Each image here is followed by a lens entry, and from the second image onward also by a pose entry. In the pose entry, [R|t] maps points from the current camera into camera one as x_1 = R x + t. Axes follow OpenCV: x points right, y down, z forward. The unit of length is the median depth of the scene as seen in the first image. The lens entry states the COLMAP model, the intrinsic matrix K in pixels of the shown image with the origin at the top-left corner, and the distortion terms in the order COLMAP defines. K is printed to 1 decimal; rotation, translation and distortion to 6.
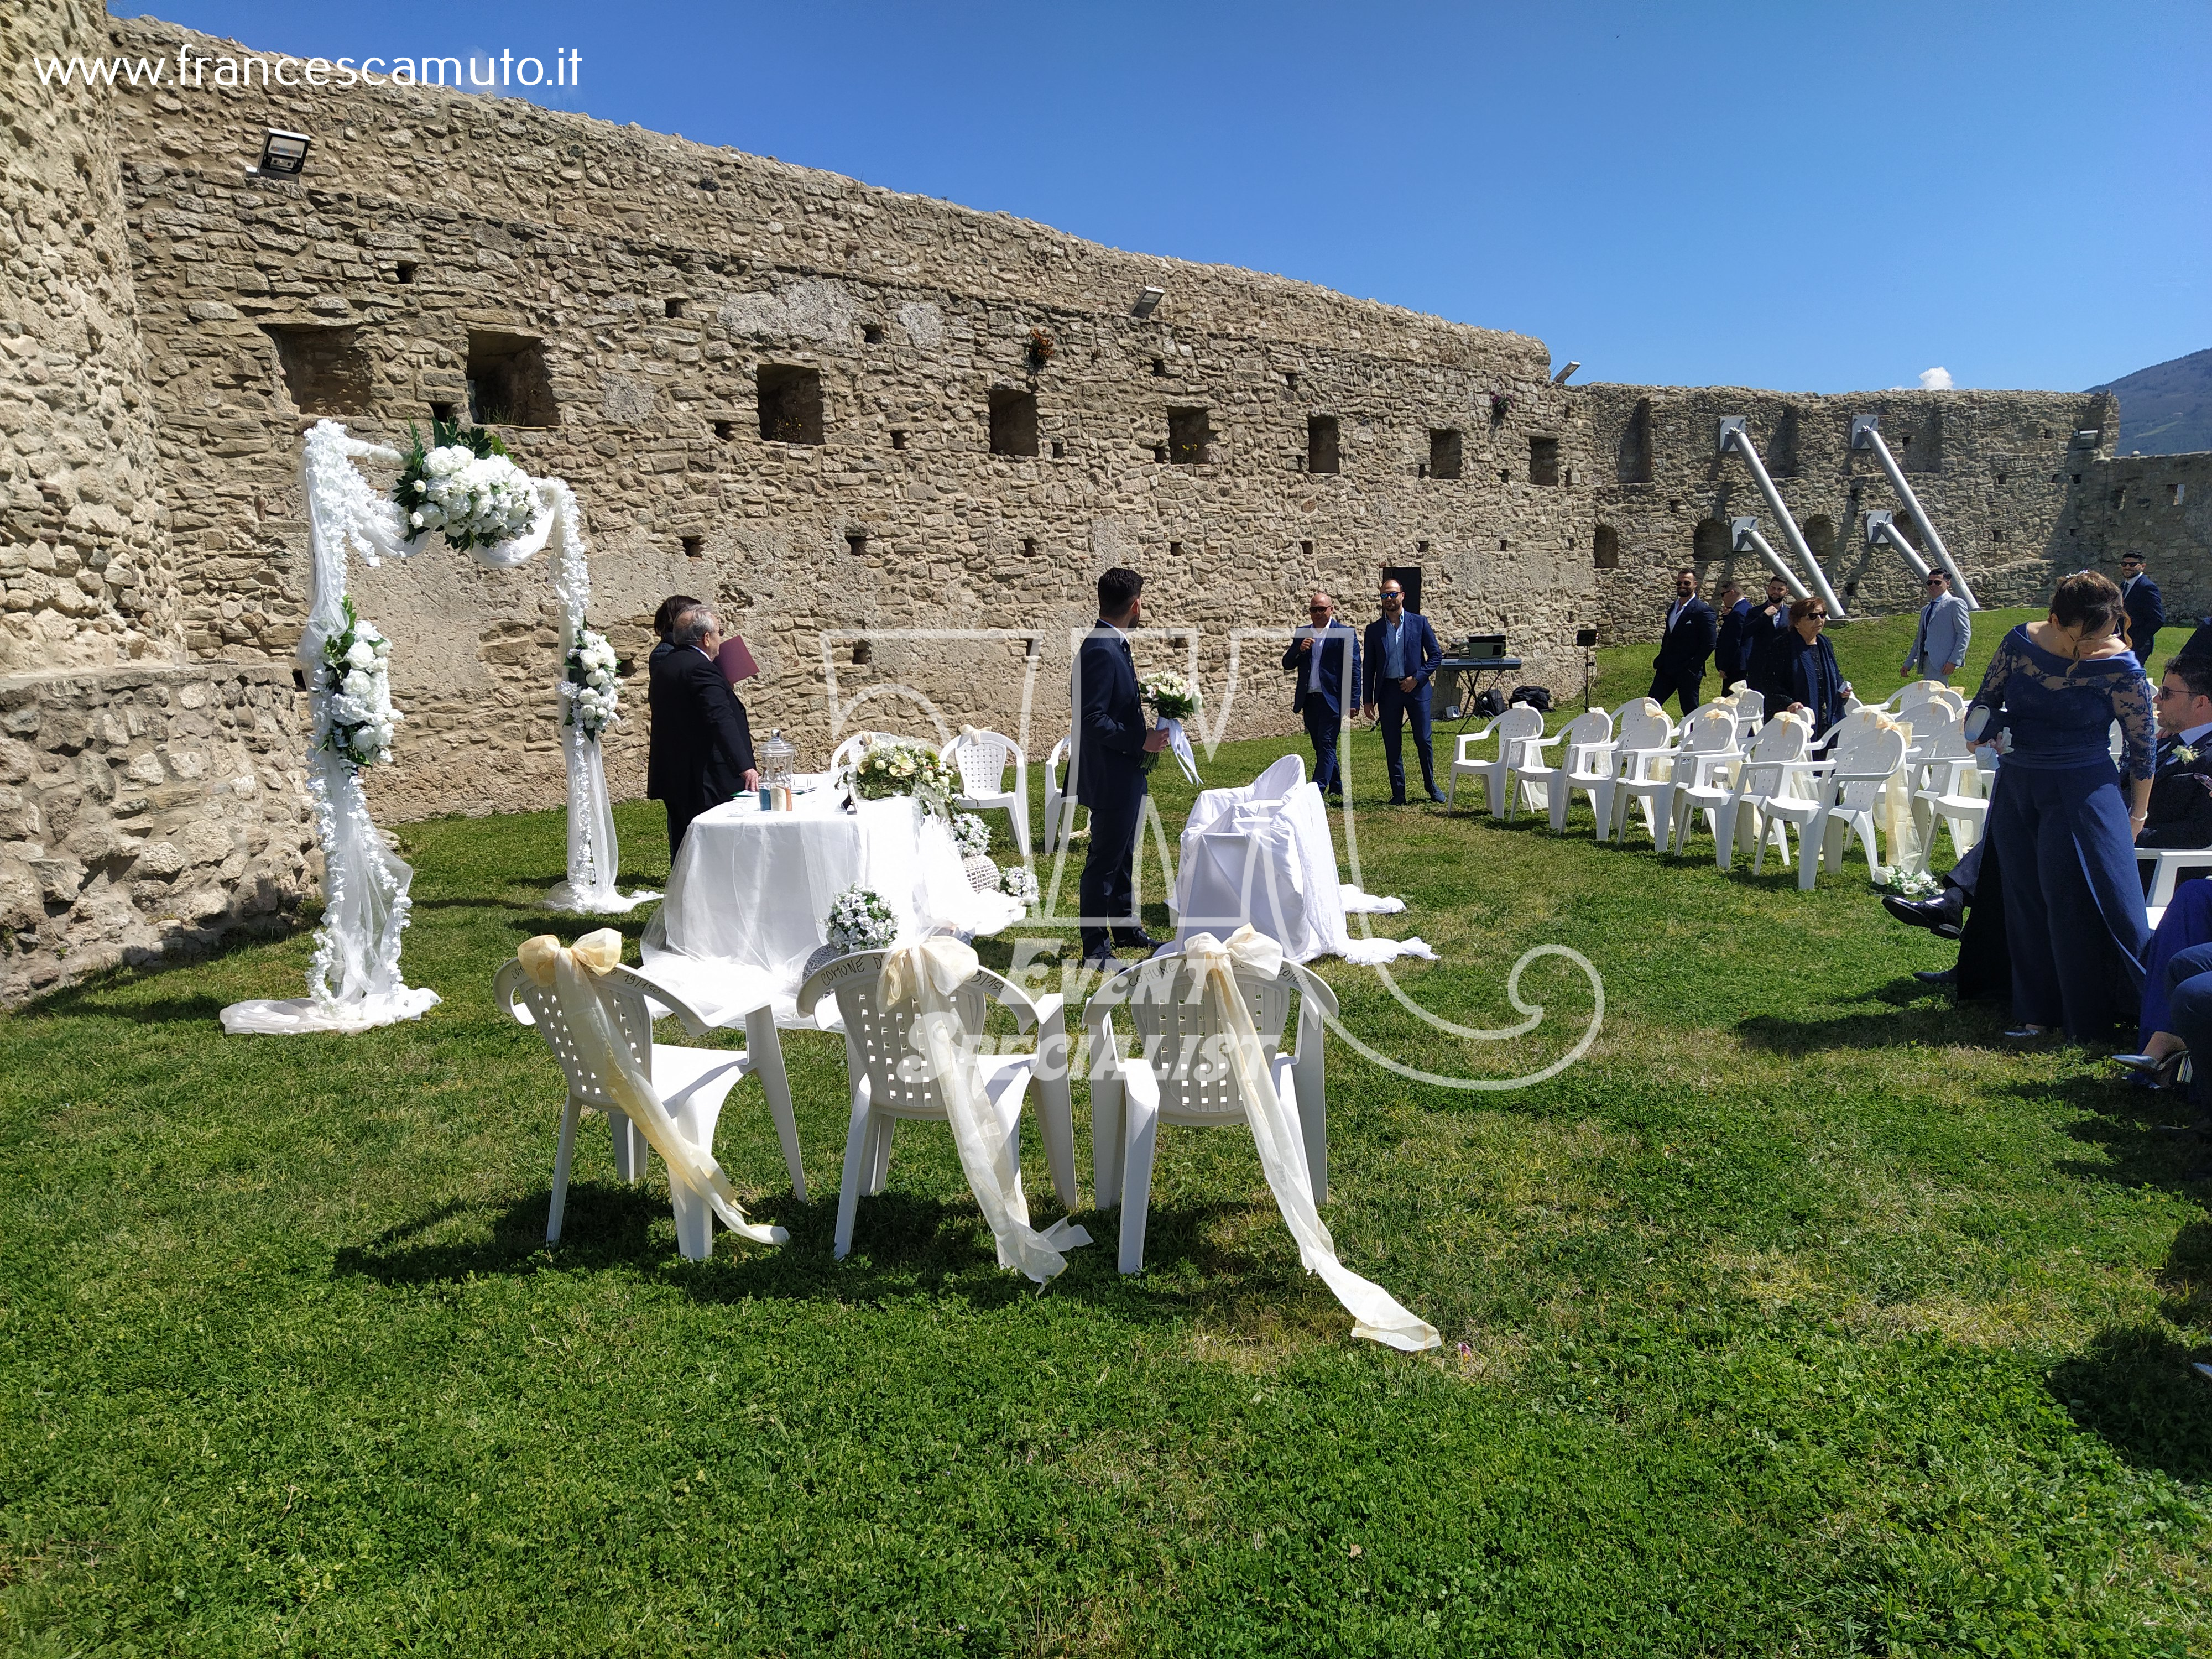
lens RADIAL K [[1606.2, 0, 1079.1], [0, 1606.2, 823.1], [0, 0, 1]] dist [0.116067, -0.174330]
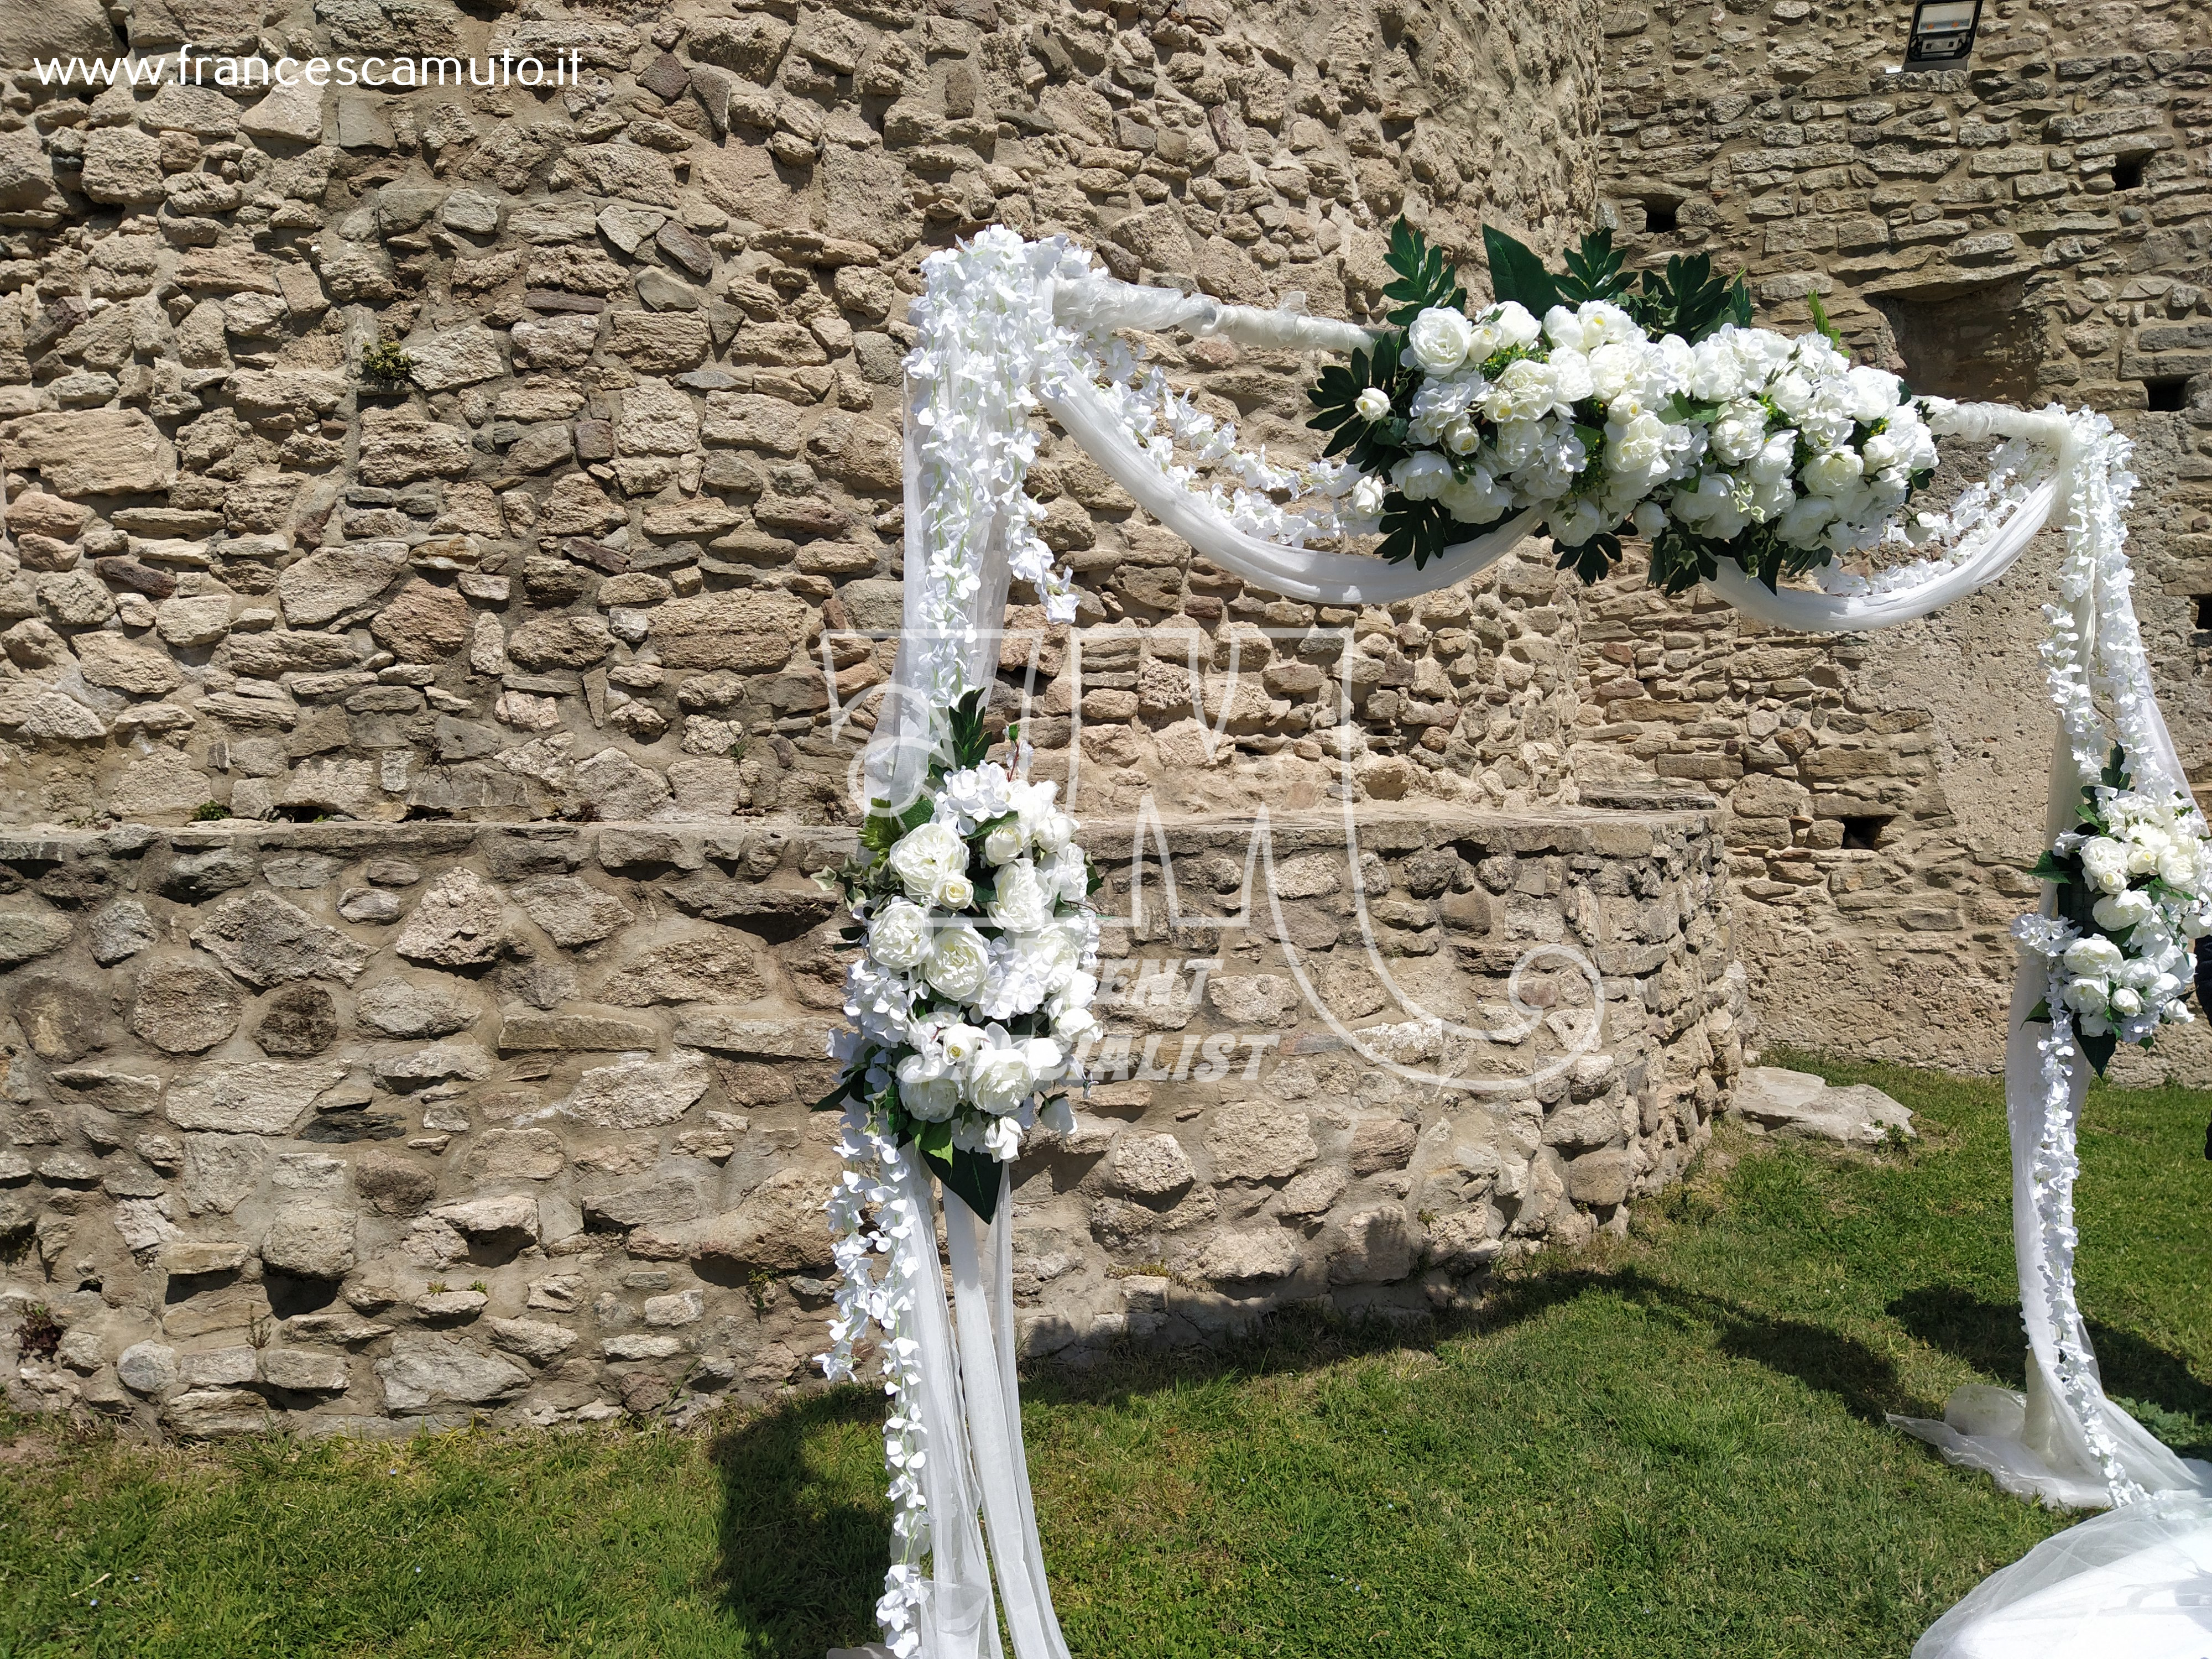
lens RADIAL K [[1627.9, 0, 1098.8], [0, 1627.9, 838.9], [0, 0, 1]] dist [0.096601, -0.137574]
pose [[0.492213, 0.078673, -0.866913, -0.048086], [-0.128182, 0.991601, 0.017210, -0.050374], [0.860986, 0.102652, 0.498163, 0.363202]]
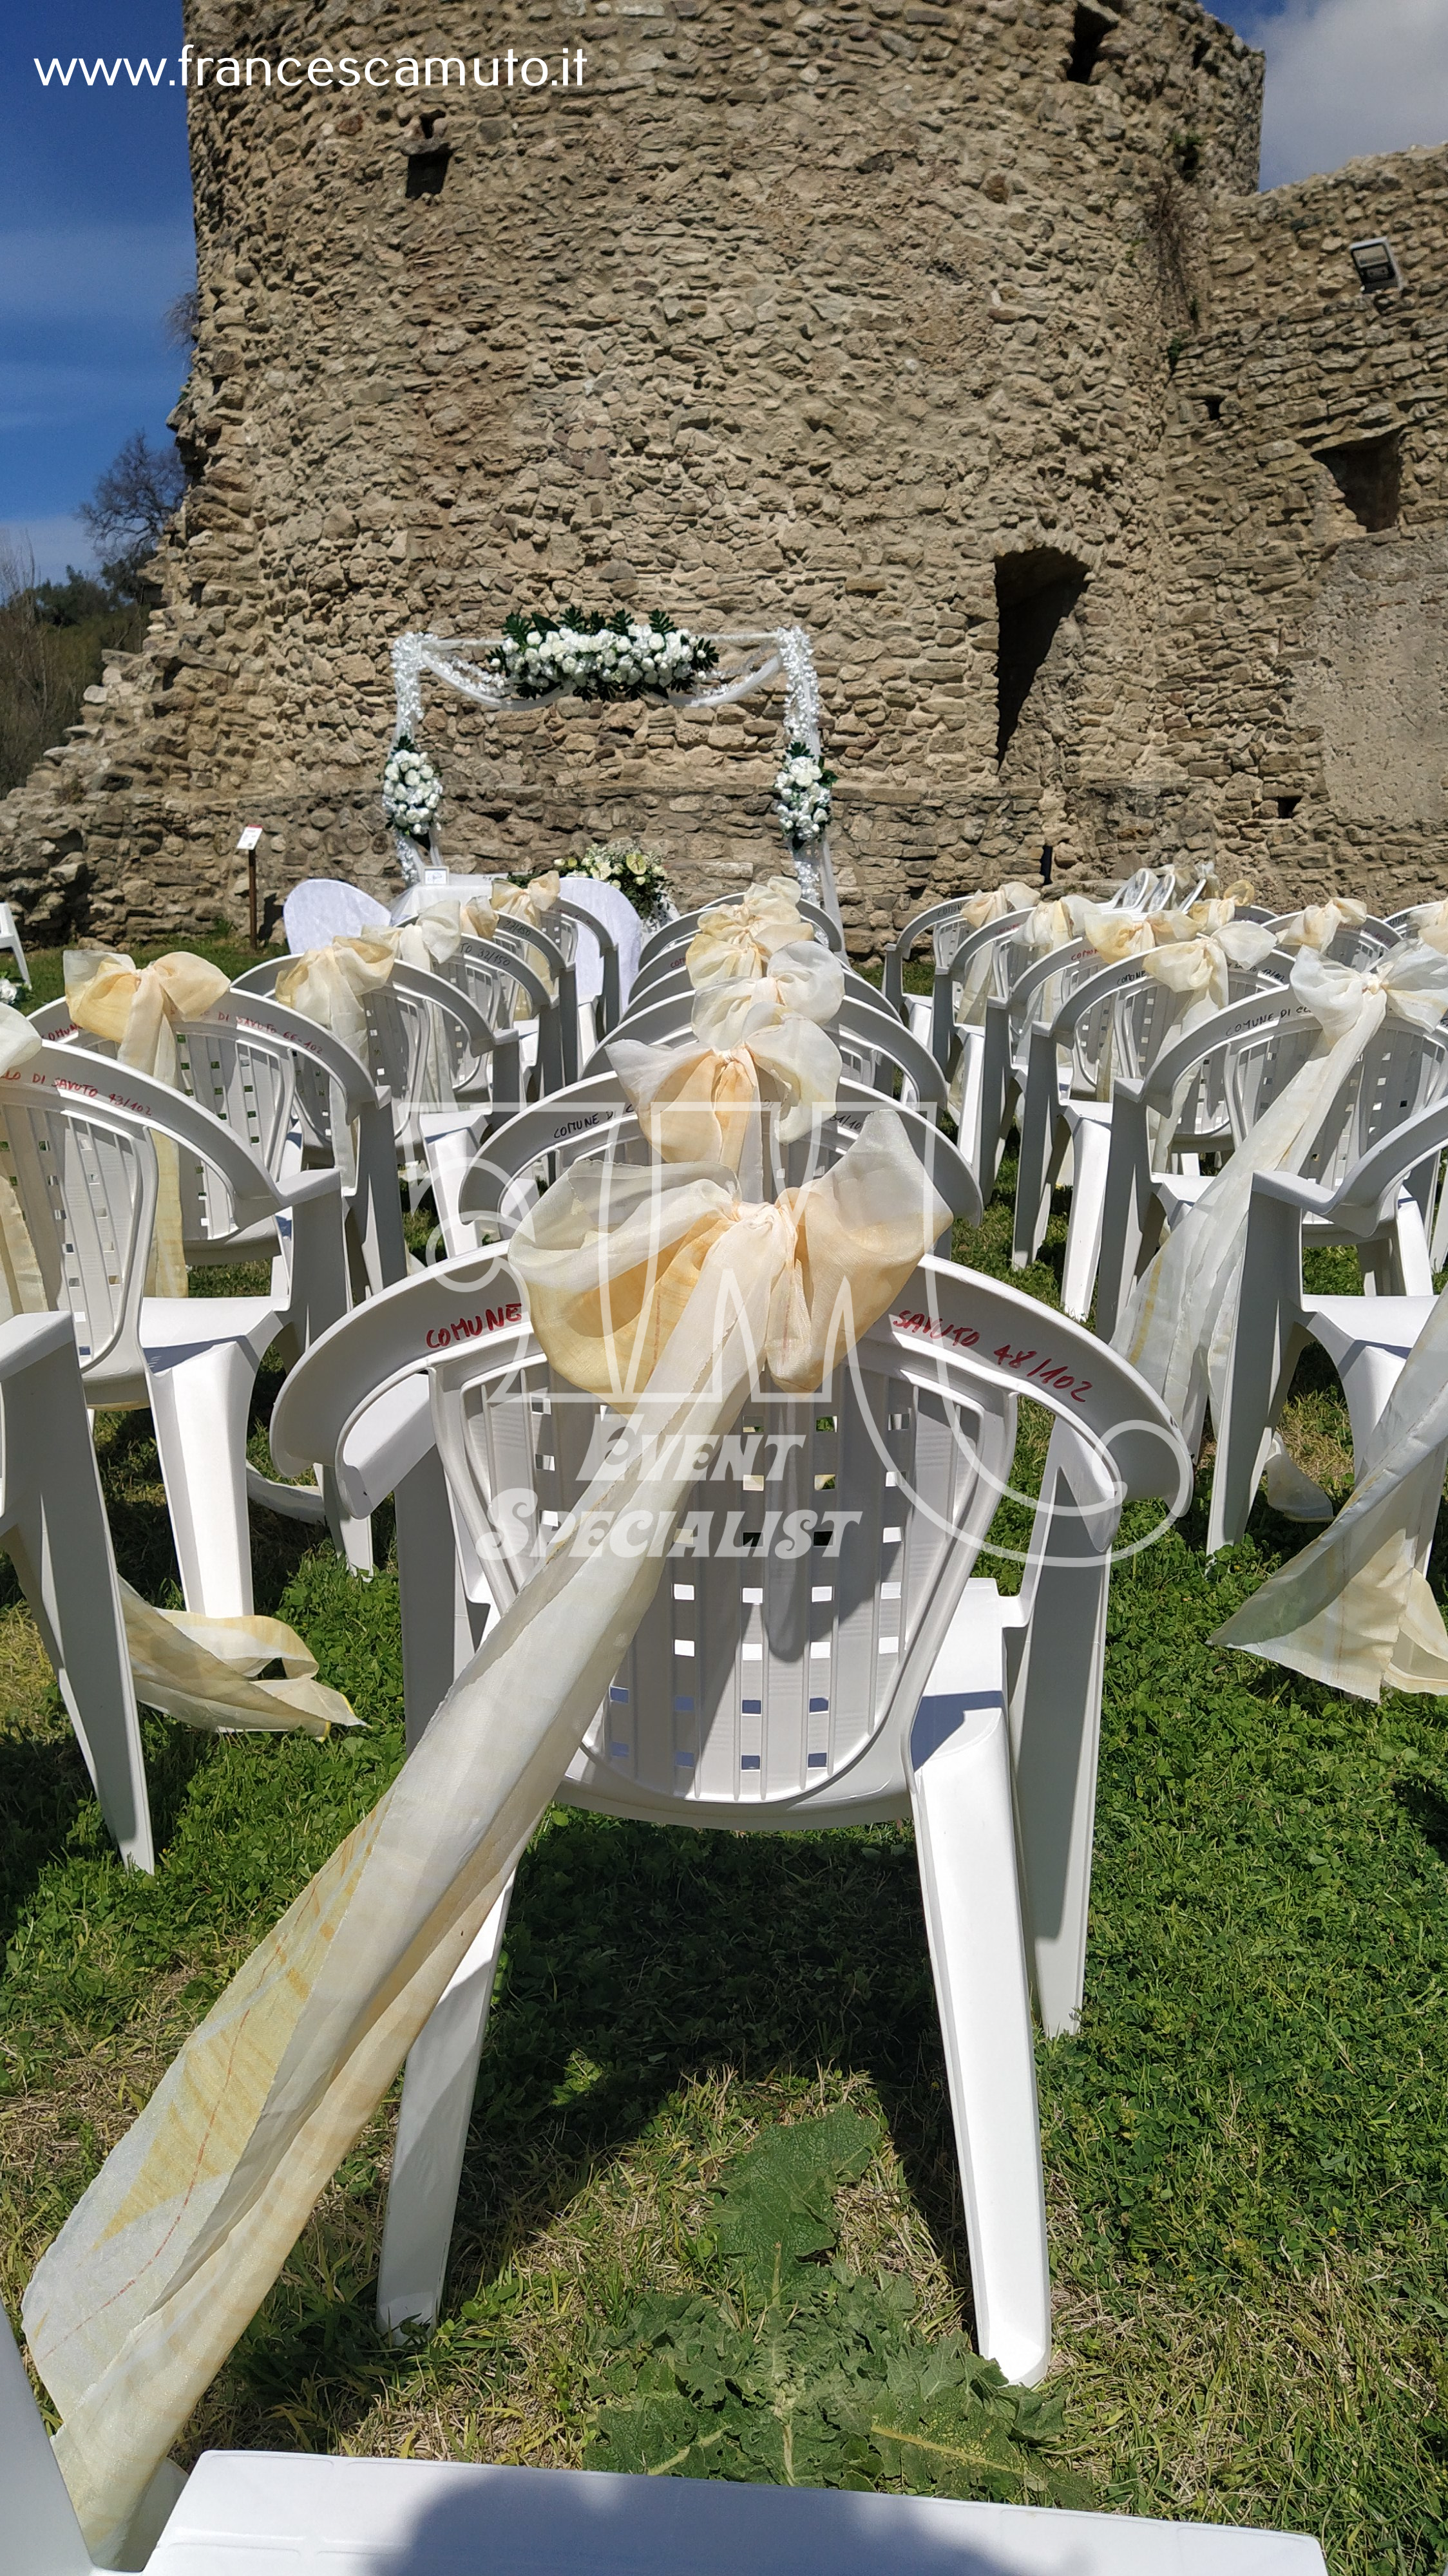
lens RADIAL K [[1953.8, 0, 733.2], [0, 1953.8, 1266.6], [0, 0, 1]] dist [0.113715, -0.201677]
pose [[-0.082618, 0.238325, -0.967665, 0.744459], [-0.116384, 0.962033, 0.246875, -0.066671], [0.989762, 0.133017, -0.051744, 0.663457]]
